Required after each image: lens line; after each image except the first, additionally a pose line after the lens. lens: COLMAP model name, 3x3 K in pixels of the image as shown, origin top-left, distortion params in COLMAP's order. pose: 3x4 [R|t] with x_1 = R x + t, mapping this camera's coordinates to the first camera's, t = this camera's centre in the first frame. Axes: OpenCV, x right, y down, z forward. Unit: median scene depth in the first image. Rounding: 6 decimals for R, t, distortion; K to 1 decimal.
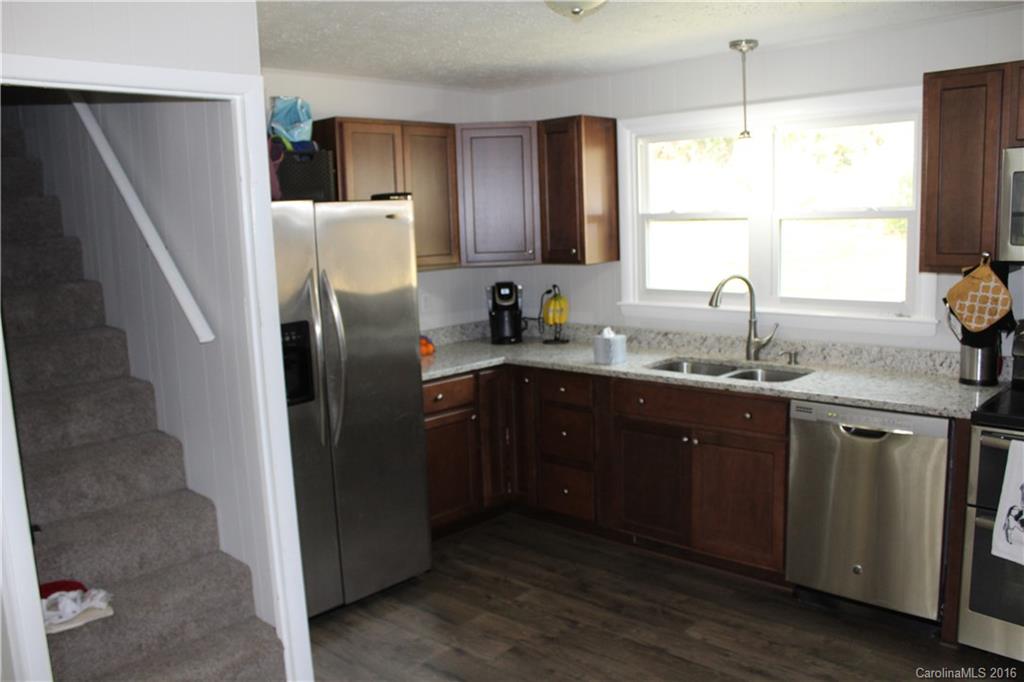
lens RADIAL K [[852.3, 0, 508.7], [0, 852.3, 348.8], [0, 0, 1]] dist [-0.163006, 0.146094]
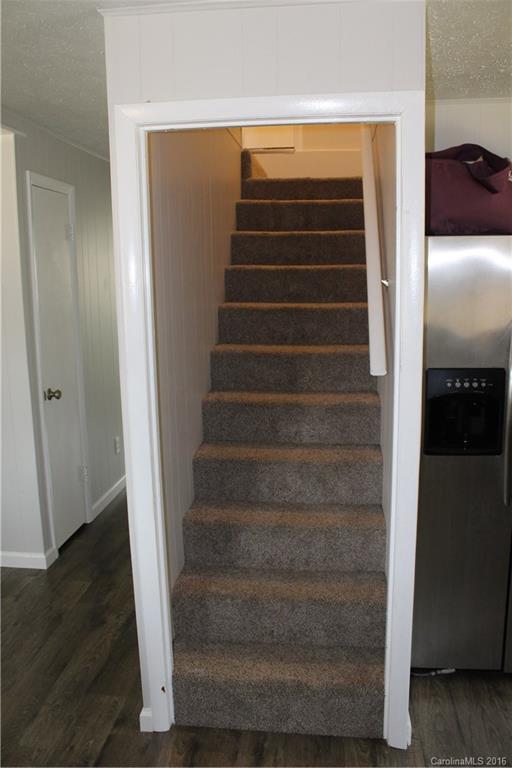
lens RADIAL K [[639.2, 0, 256.0], [0, 639.2, 387.0], [0, 0, 1]] dist [-0.163006, 0.146094]
pose [[0.596974, 0.171405, -0.783736, 0.118495], [-0.127862, 0.984750, 0.117974, -0.052809], [0.792006, 0.029783, 0.609786, 0.339144]]
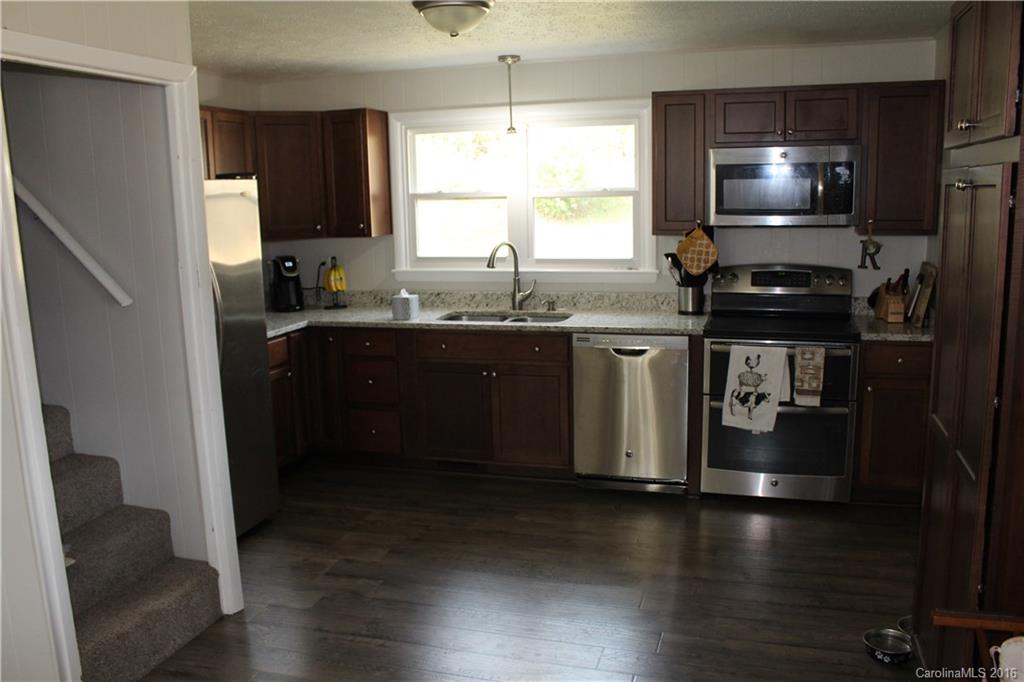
lens RADIAL K [[852.3, 0, 508.7], [0, 852.3, 348.8], [0, 0, 1]] dist [-0.163006, 0.146094]
pose [[0.896373, -0.067035, 0.438203, -0.311889], [0.060138, 0.997751, 0.029617, 0.036152], [-0.439202, -0.000195, 0.898388, -0.147259]]
